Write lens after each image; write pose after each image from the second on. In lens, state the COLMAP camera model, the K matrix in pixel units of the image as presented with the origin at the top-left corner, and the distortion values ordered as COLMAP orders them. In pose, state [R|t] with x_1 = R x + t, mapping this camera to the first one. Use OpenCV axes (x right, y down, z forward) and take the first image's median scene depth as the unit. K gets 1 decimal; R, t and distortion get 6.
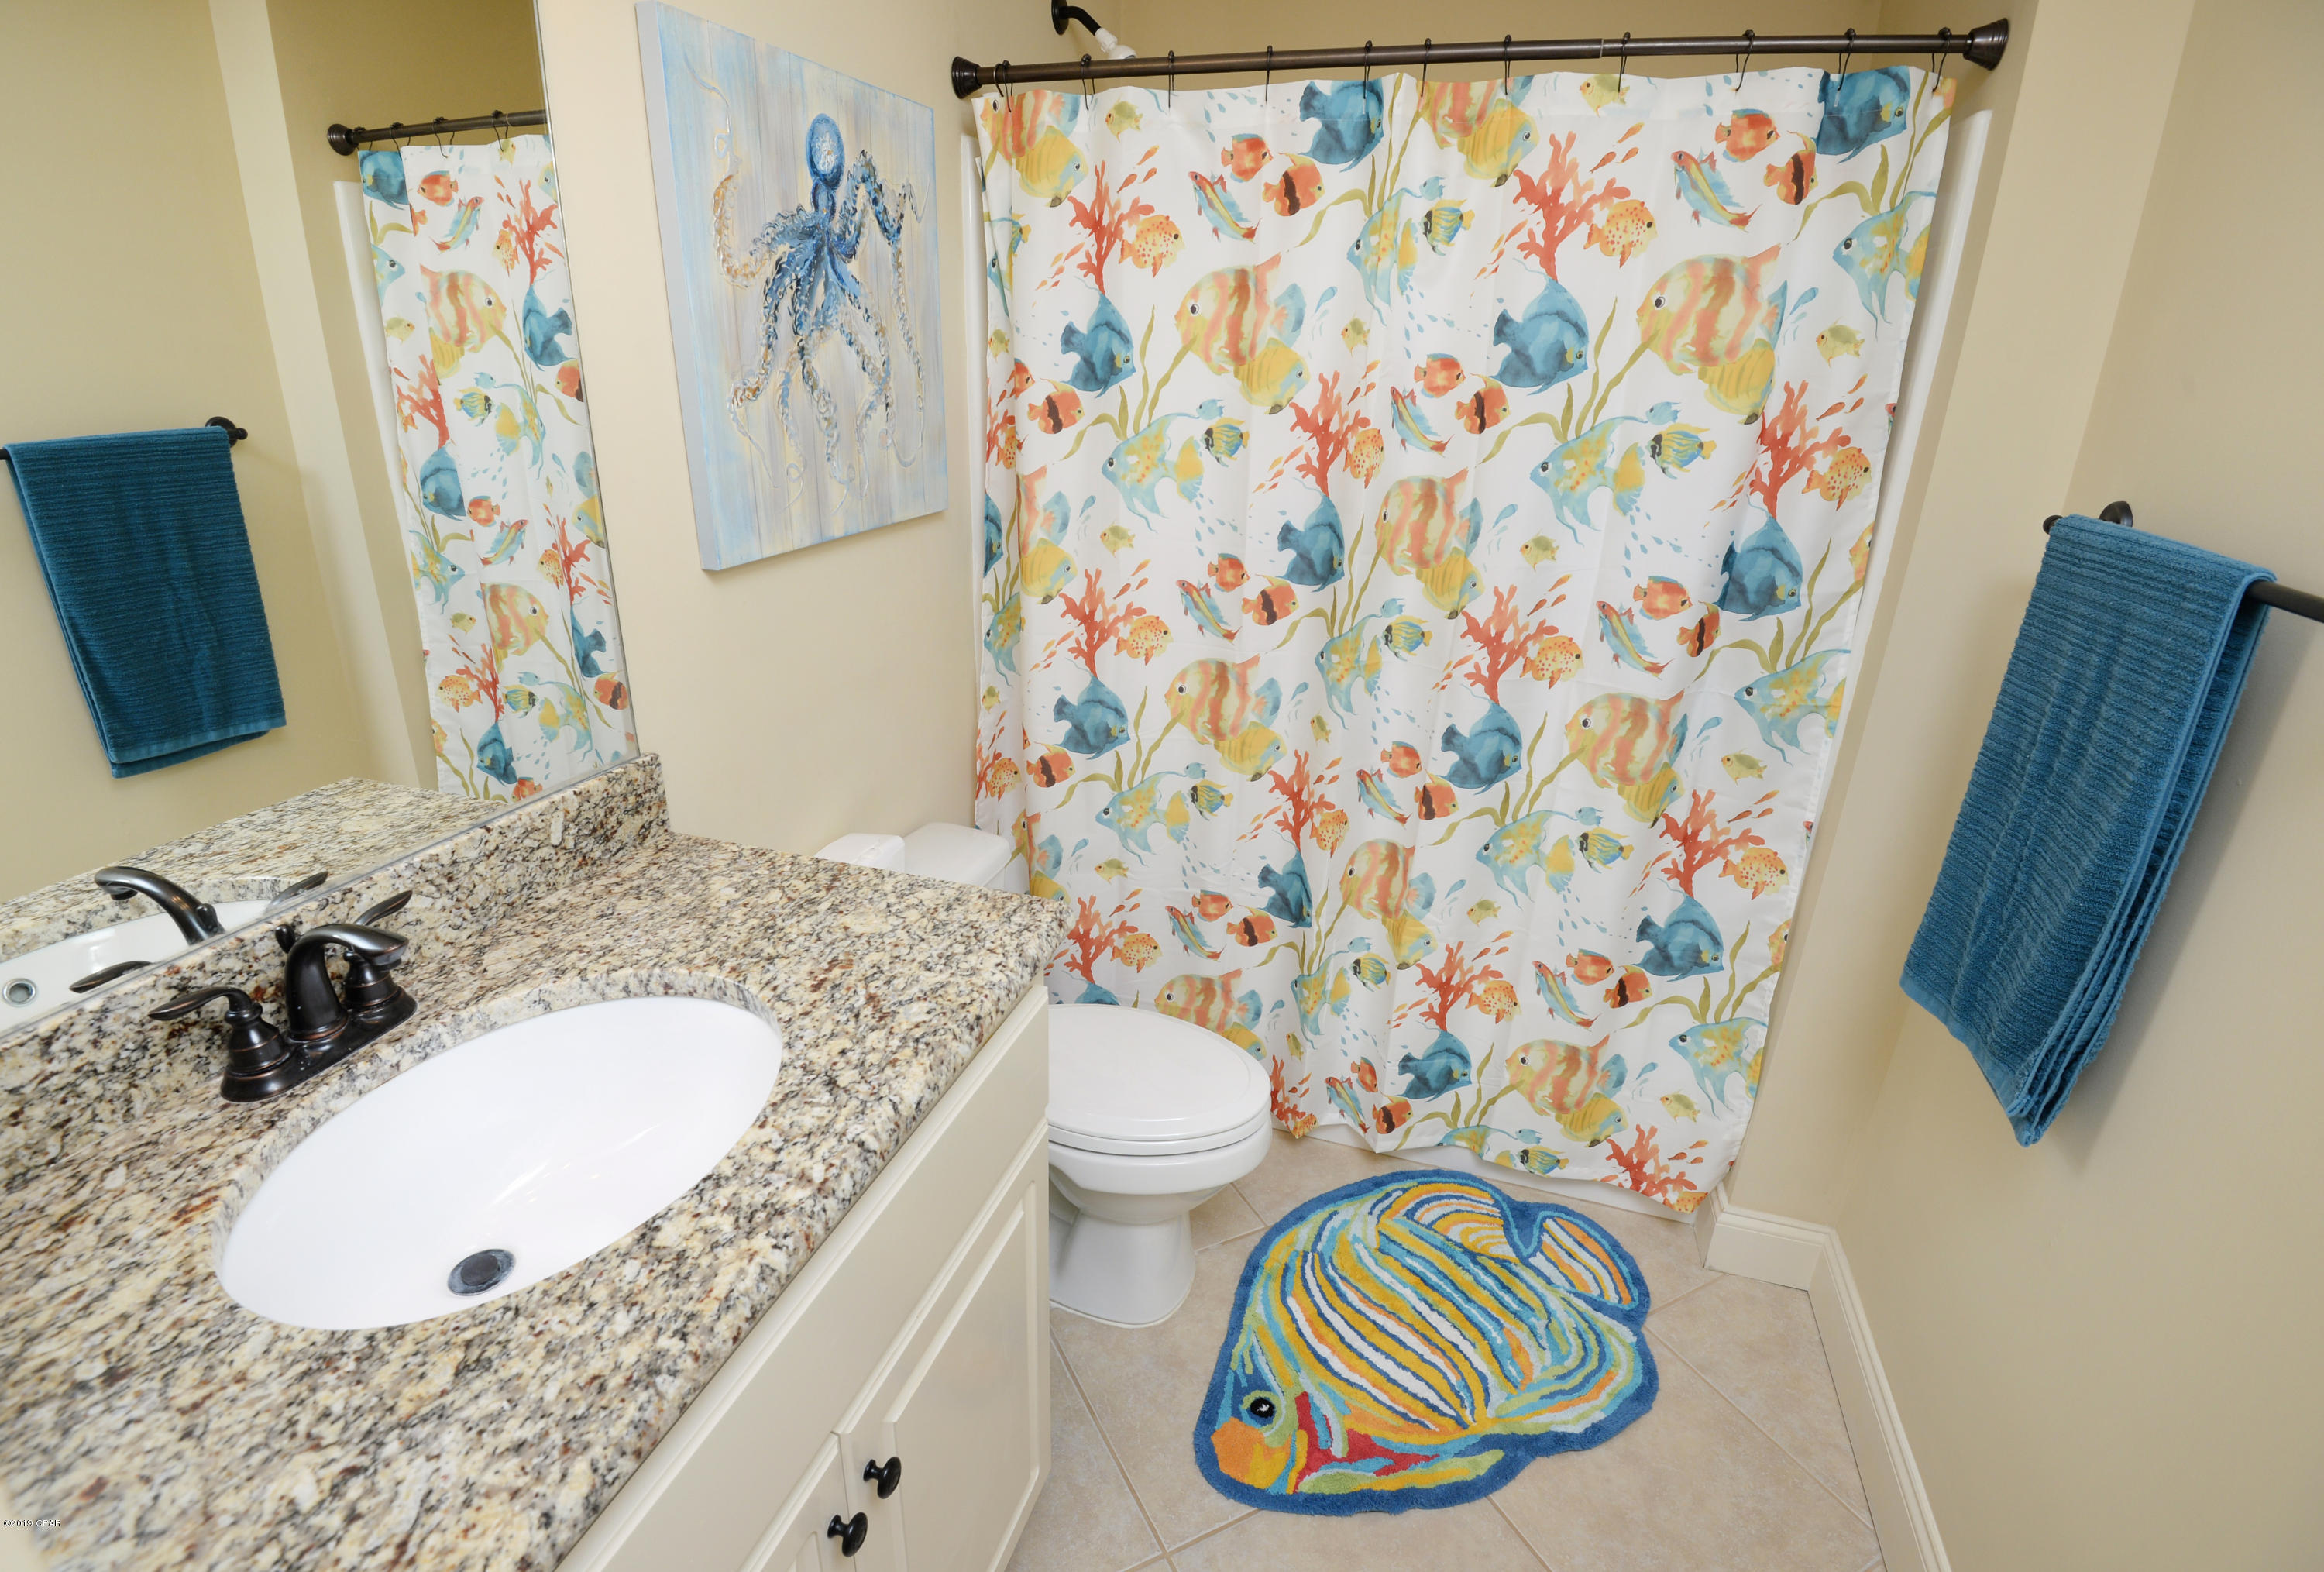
lens RADIAL K [[1087.9, 0, 1088.9], [0, 1087.9, 792.5], [0, 0, 1]] dist [-0.026652, -0.010573]
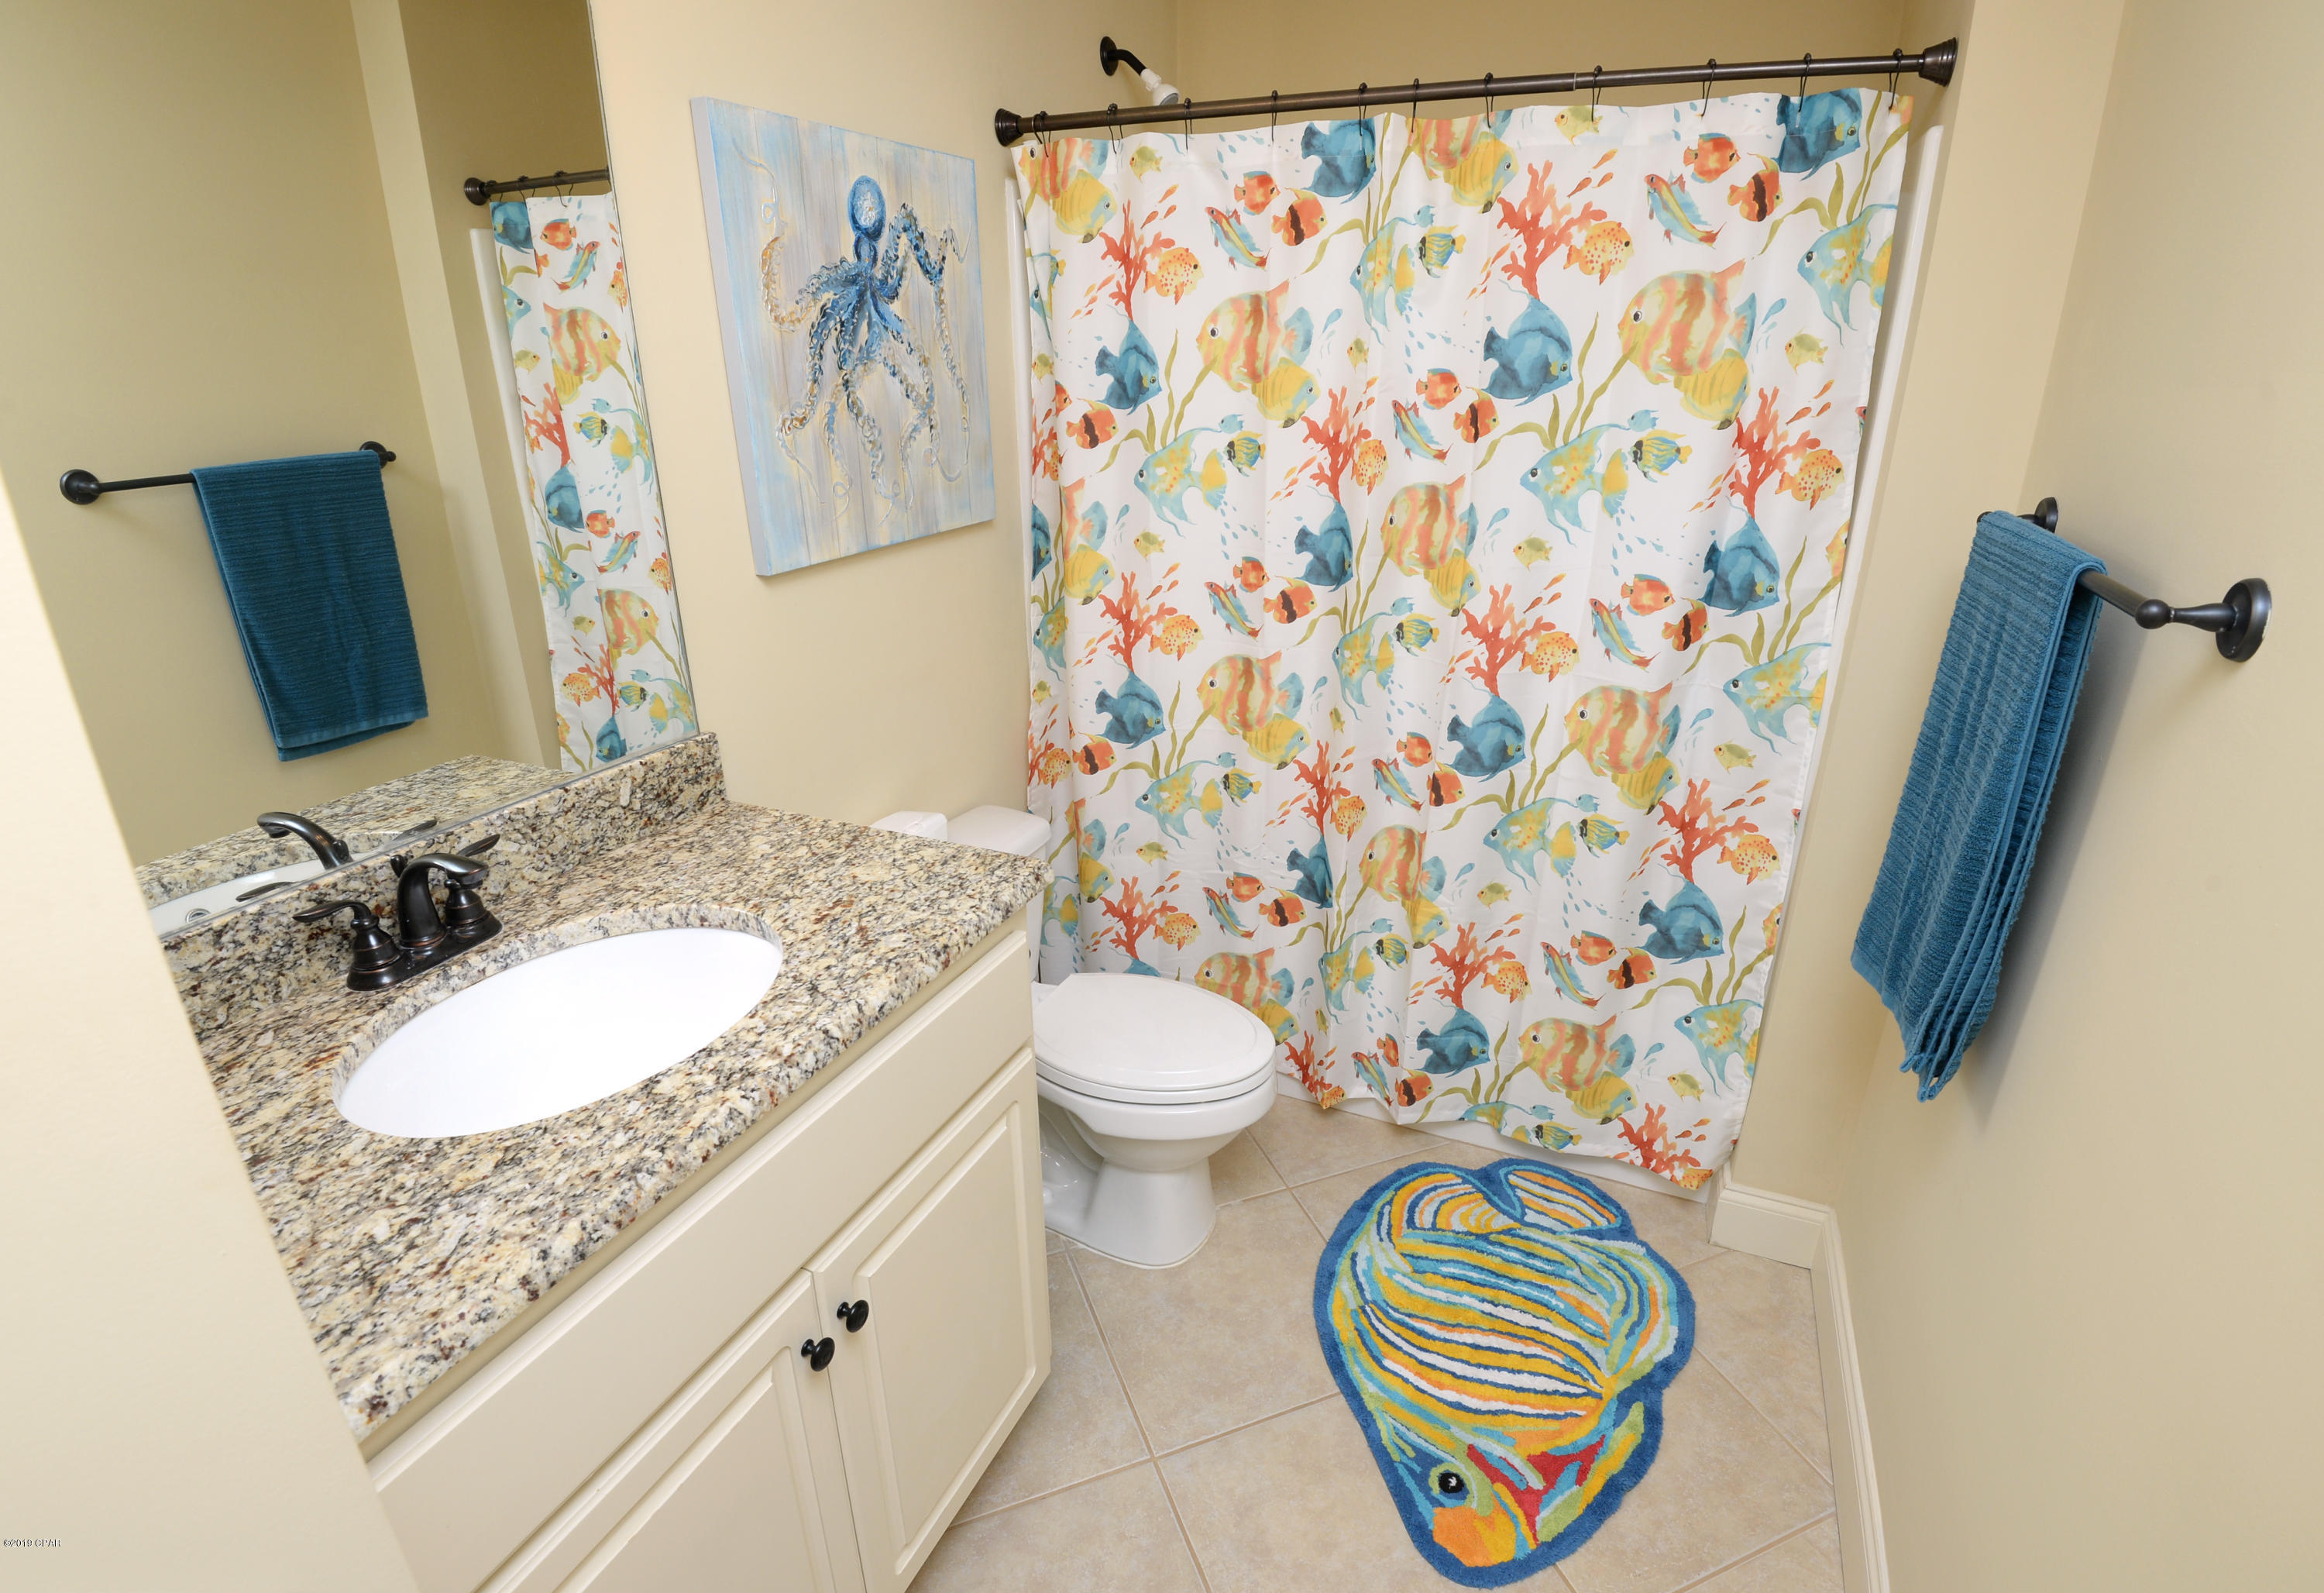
lens RADIAL K [[1111.6, 0, 1130.4], [0, 1111.6, 799.5], [0, 0, 1]] dist [-0.018129, -0.016760]
pose [[0.995994, 0.010379, -0.088812, 0.130579], [-0.010538, 0.999944, -0.001315, 0.027897], [0.088794, 0.002246, 0.996048, -0.128476]]
